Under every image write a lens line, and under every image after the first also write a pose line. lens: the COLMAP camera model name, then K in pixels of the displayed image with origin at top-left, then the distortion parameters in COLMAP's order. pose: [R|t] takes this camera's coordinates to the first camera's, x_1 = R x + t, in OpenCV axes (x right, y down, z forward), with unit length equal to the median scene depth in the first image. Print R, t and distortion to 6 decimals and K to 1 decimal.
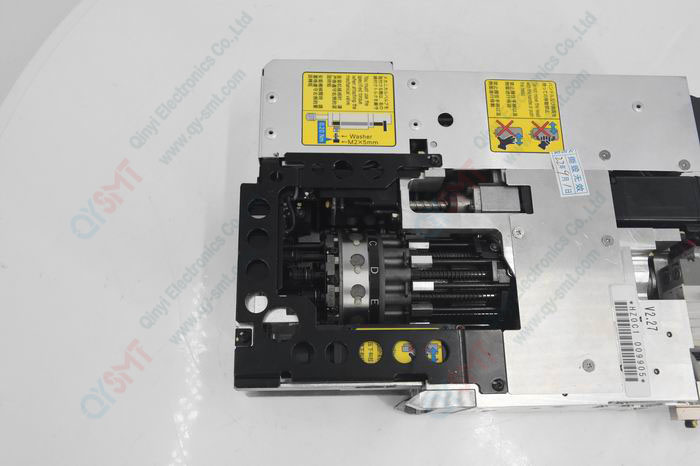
lens RADIAL K [[666.7, 0, 351.1], [0, 666.7, 230.8], [0, 0, 1]] dist [-0.030511, 0.000000]
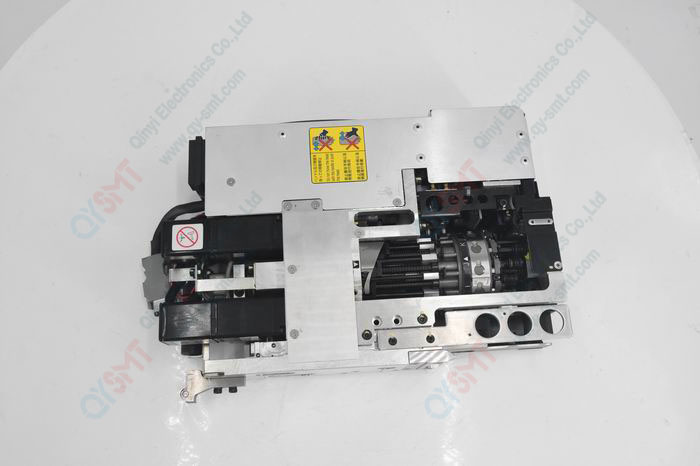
lens RADIAL K [[666.7, 0, 347.6], [0, 666.7, 234.8], [0, 0, 1]] dist [-0.030511, 0.000000]
pose [[-0.995728, 0.029923, -0.087355, 0.374384], [-0.075907, -0.803932, 0.589857, -1.131673], [-0.052577, 0.593968, 0.802769, 0.019559]]
